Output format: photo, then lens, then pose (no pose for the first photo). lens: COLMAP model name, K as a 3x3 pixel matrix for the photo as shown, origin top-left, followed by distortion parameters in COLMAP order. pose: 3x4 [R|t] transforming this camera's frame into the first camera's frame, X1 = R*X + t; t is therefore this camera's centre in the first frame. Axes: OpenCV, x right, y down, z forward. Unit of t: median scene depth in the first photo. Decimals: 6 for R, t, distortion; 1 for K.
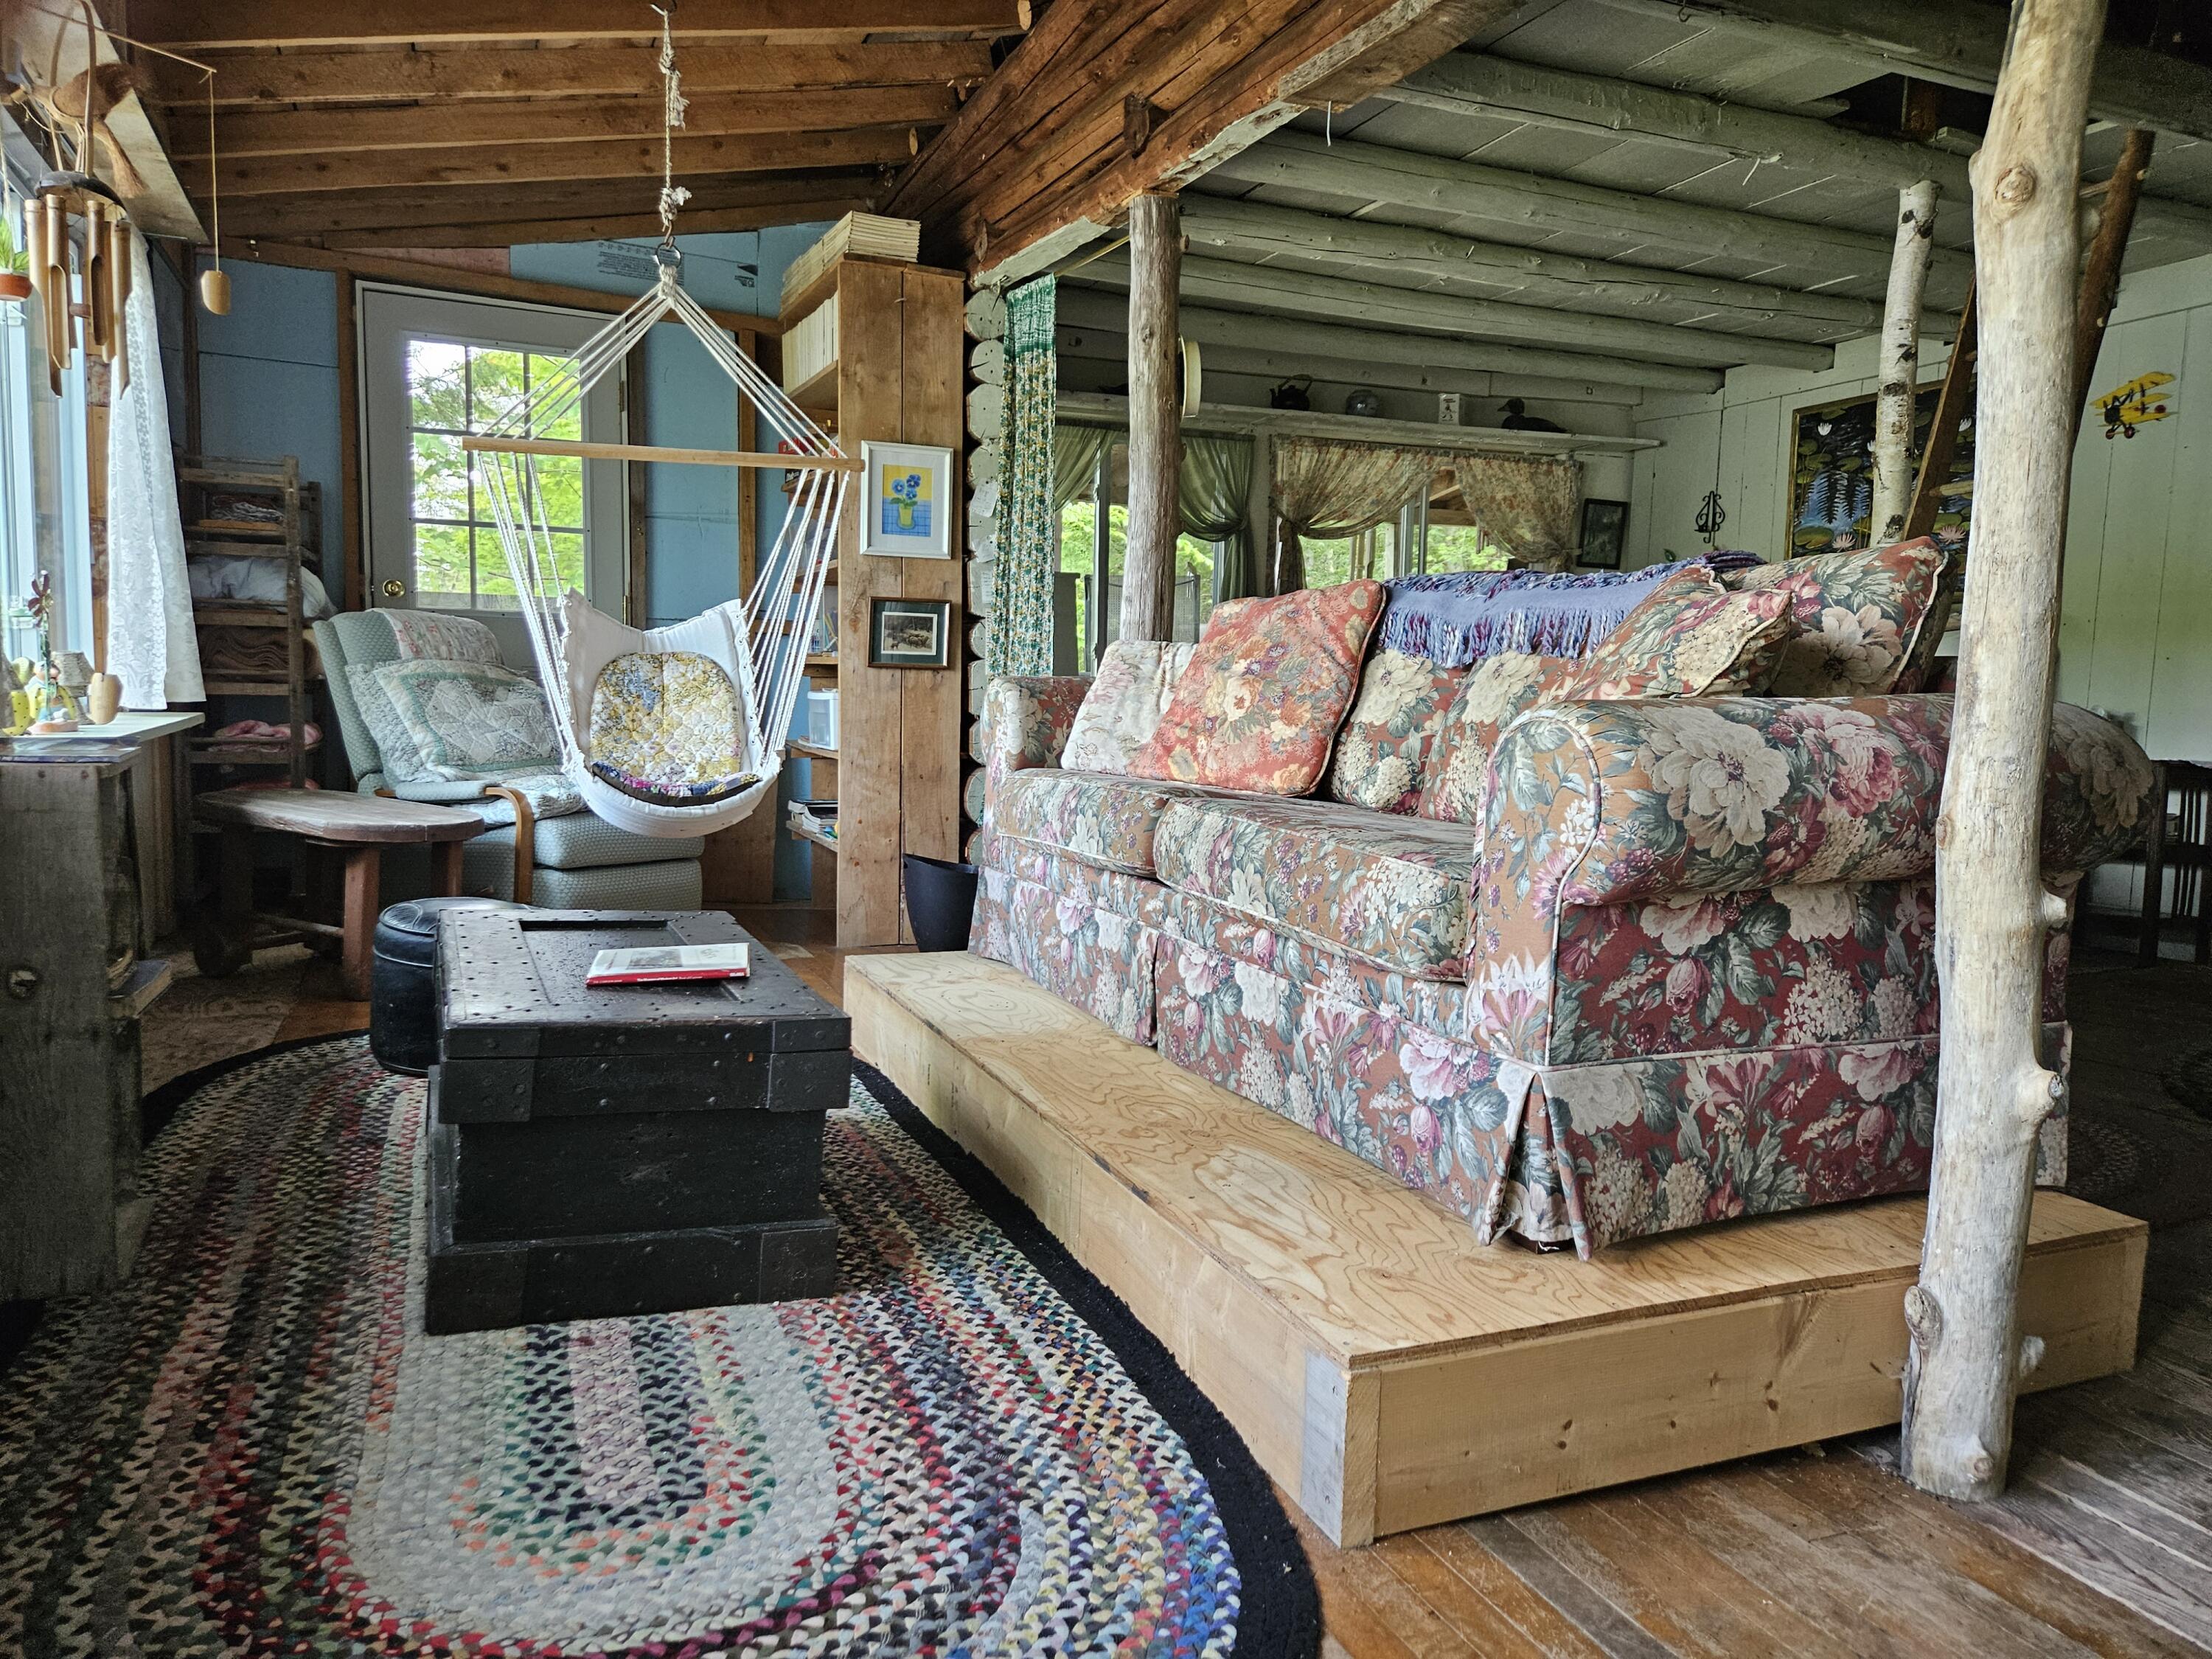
lens RADIAL K [[1465.5, 0, 1109.0], [0, 1465.5, 823.1], [0, 0, 1]] dist [0.082887, -0.069522]
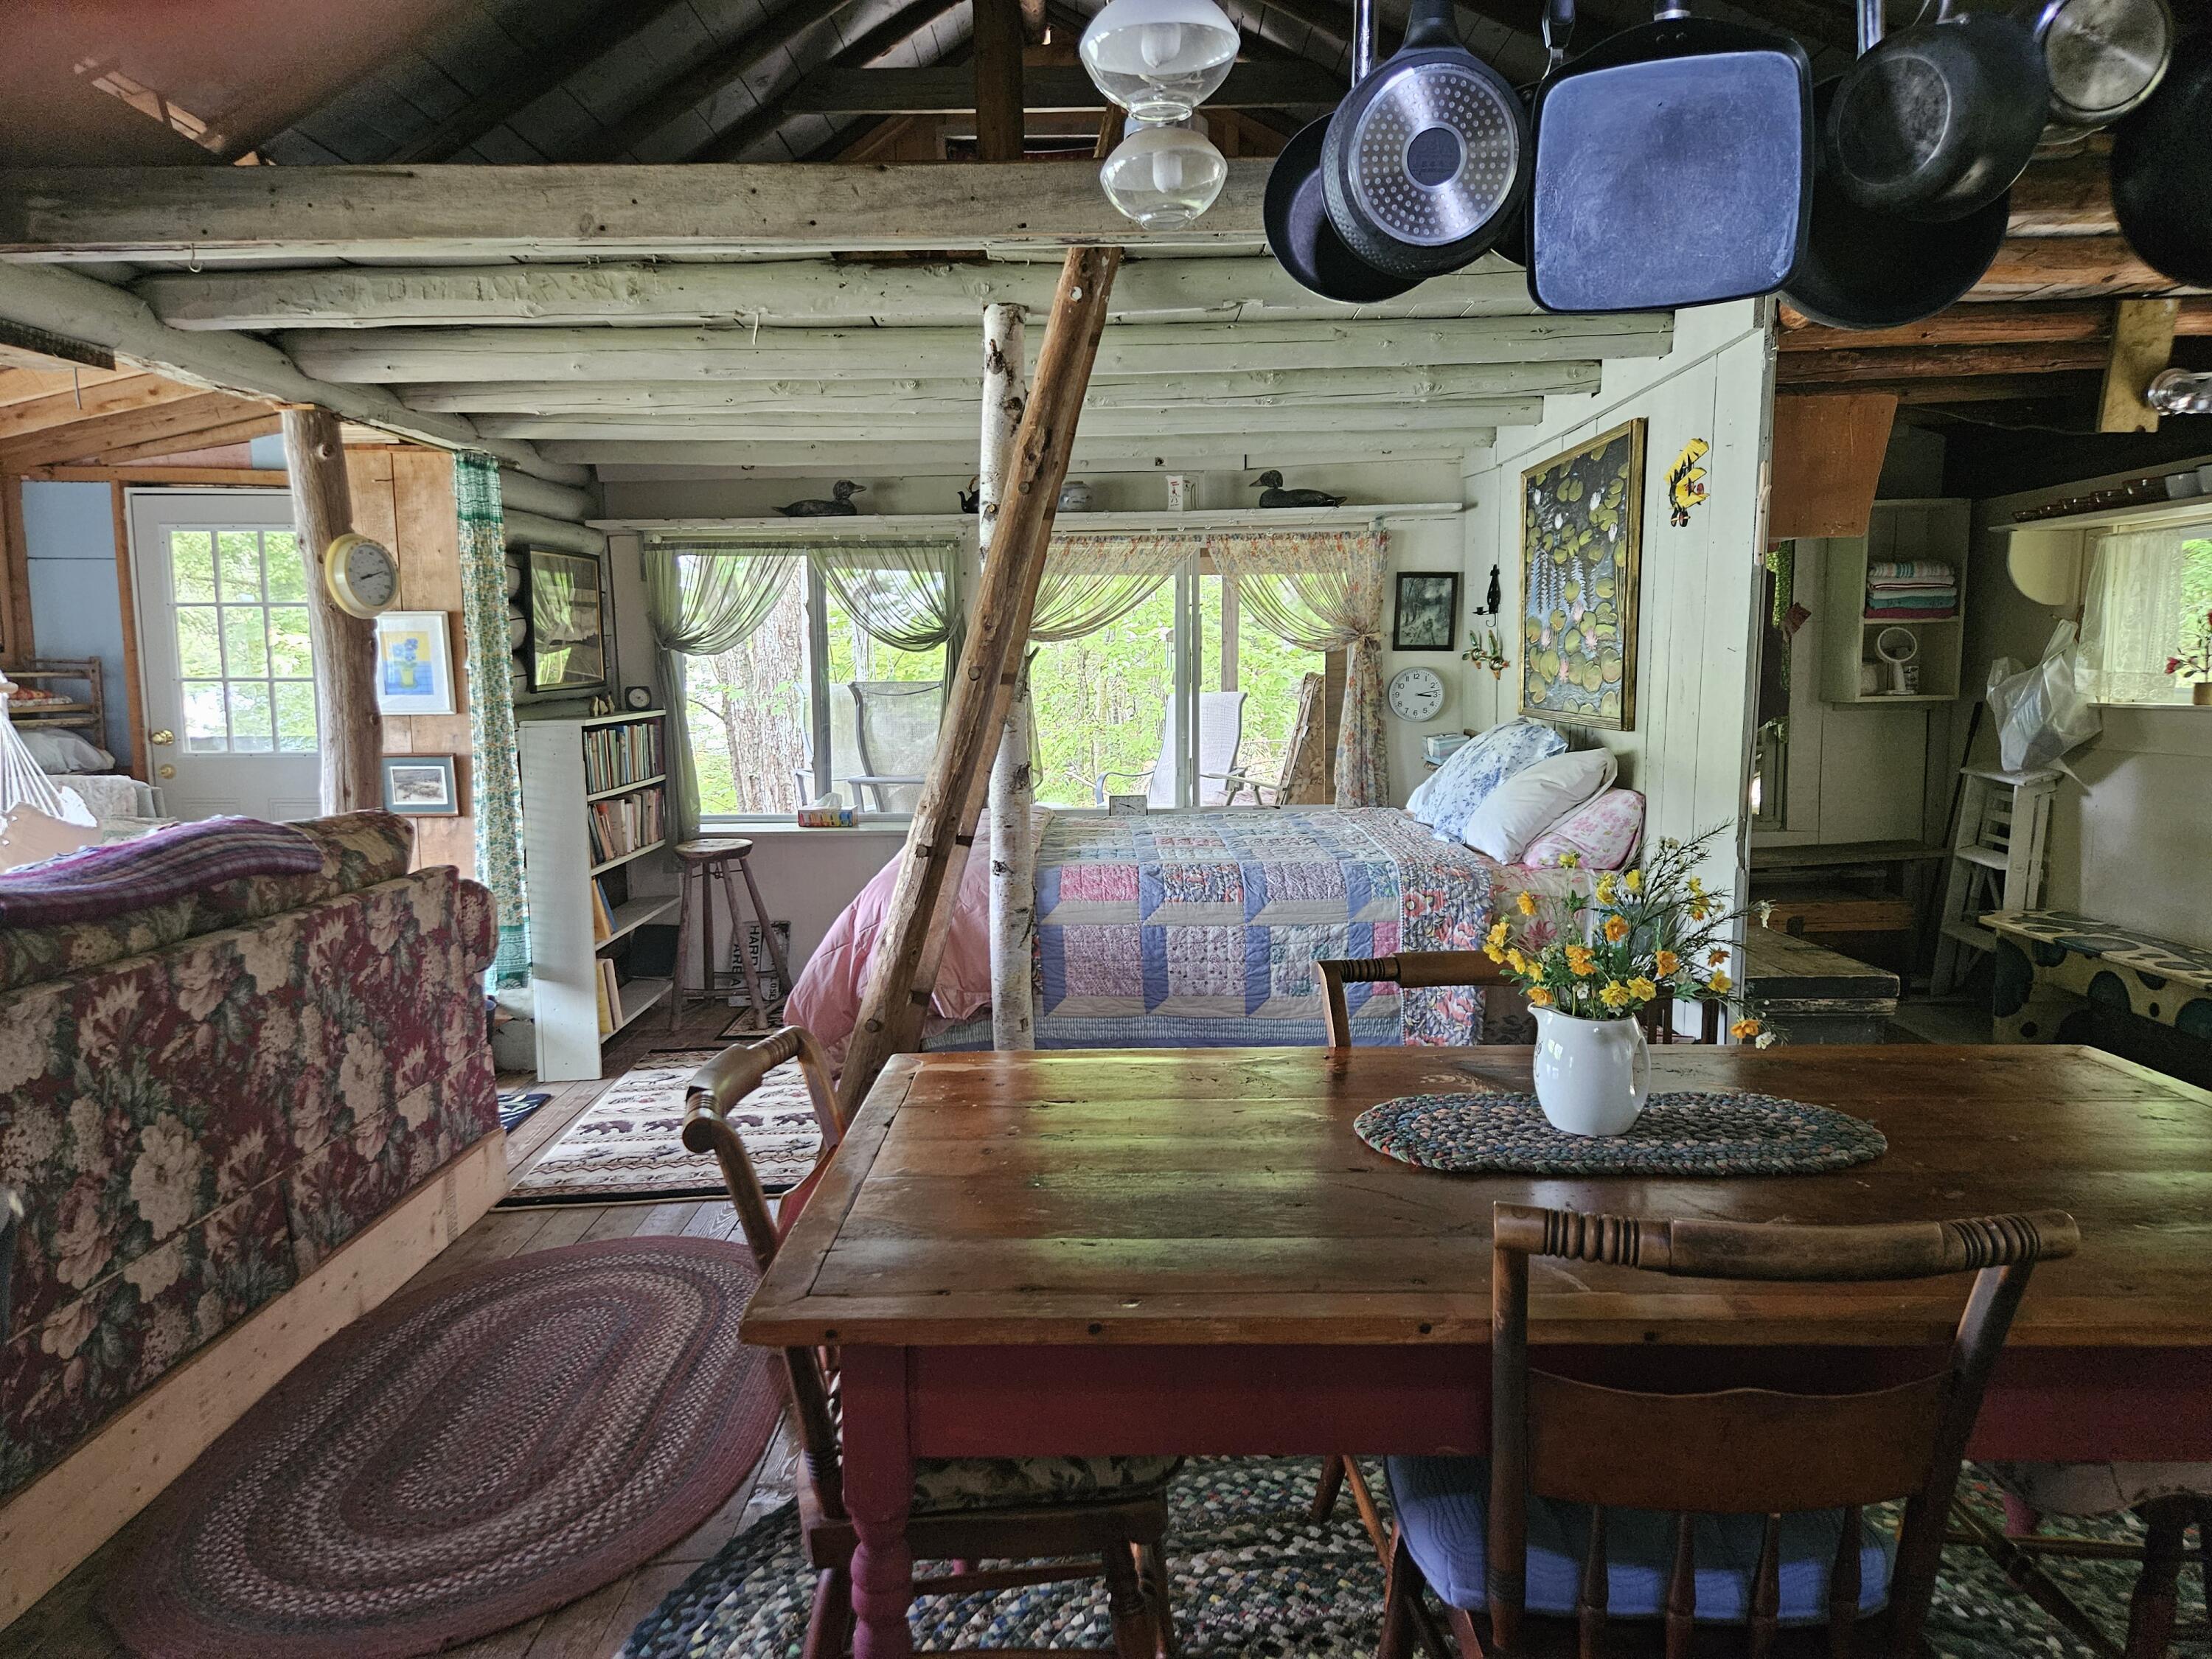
lens RADIAL K [[1465.5, 0, 1095.4], [0, 1465.5, 844.9], [0, 0, 1]] dist [0.082887, -0.069522]
pose [[0.913842, 0.021302, -0.405511, 0.586943], [-0.011531, 0.999582, 0.026523, -0.093606], [0.405906, -0.019561, 0.913705, 0.165184]]
